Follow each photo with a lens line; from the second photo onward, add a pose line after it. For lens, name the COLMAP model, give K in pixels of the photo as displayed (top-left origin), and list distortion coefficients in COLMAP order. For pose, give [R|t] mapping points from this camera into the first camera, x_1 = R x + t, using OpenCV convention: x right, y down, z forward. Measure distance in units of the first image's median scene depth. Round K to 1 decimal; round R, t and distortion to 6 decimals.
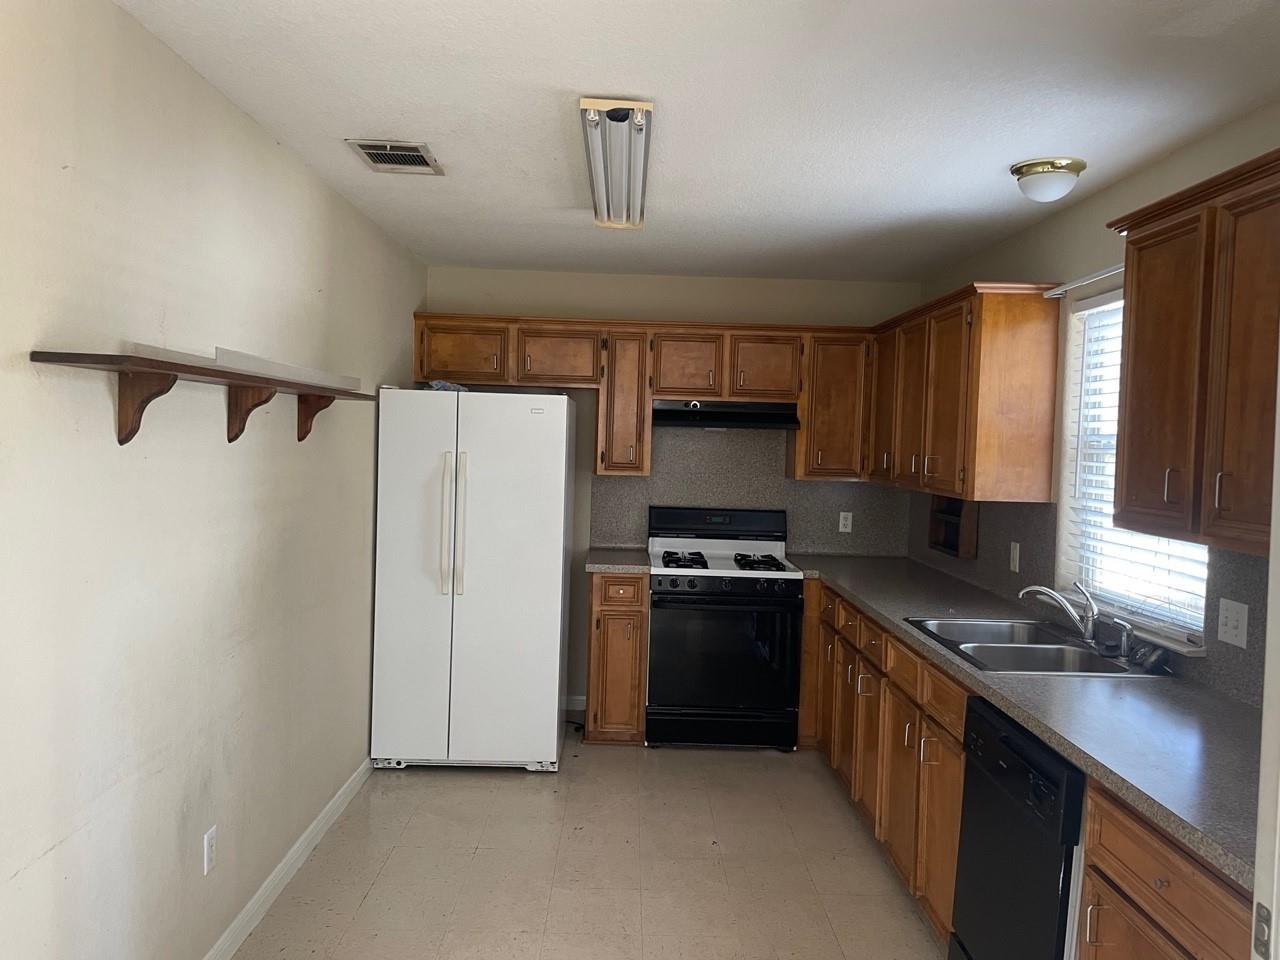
lens RADIAL K [[979.9, 0, 642.7], [0, 979.9, 475.8], [0, 0, 1]] dist [0.060452, -0.075020]
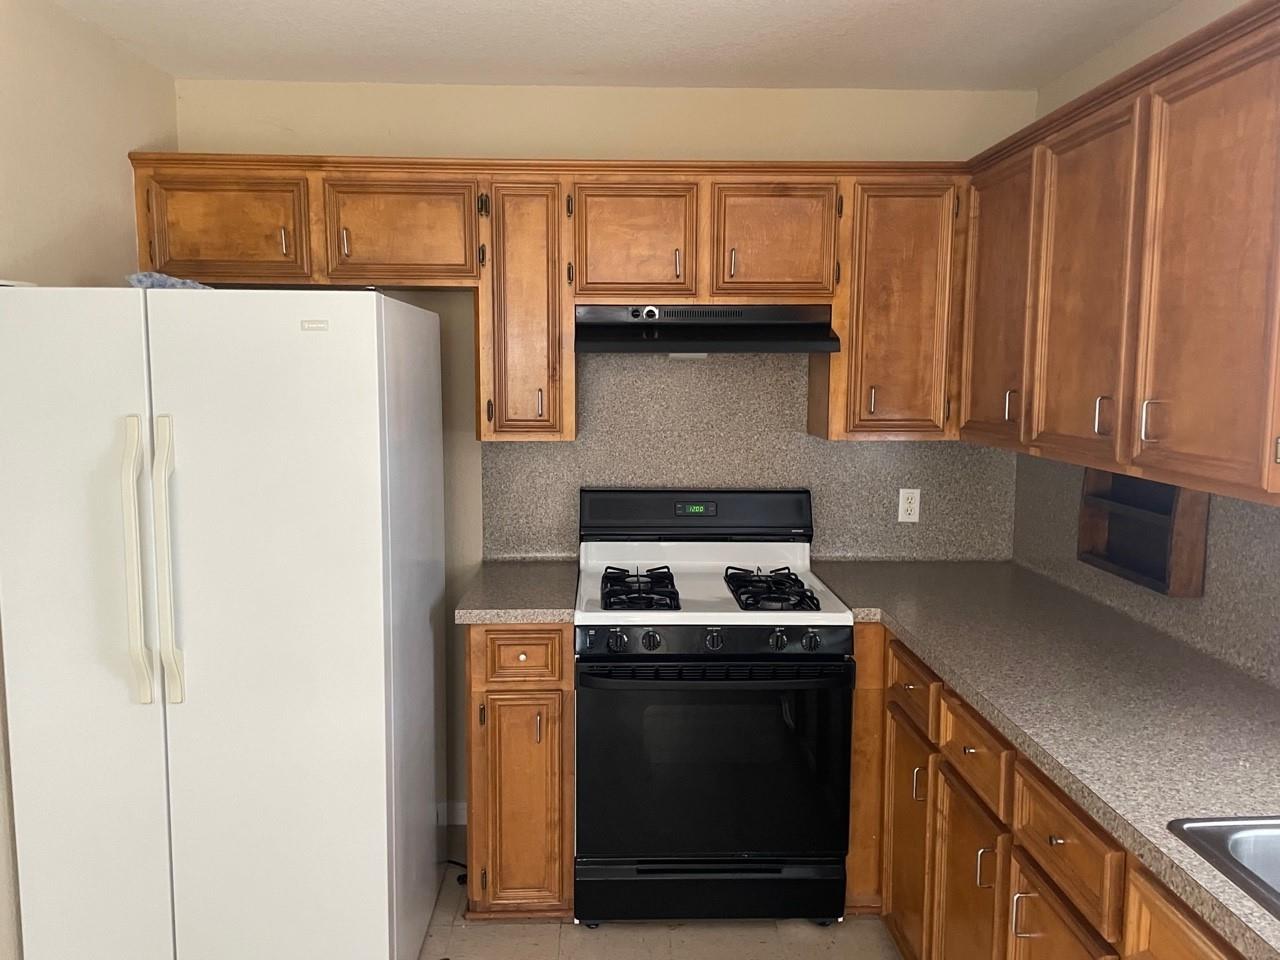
lens RADIAL K [[979.9, 0, 636.5], [0, 979.9, 478.9], [0, 0, 1]] dist [0.060452, -0.075020]
pose [[0.999552, -0.027657, 0.011481, 0.036479], [0.026734, 0.996901, 0.073983, -0.019289], [-0.013492, -0.073643, 0.997193, 0.435056]]
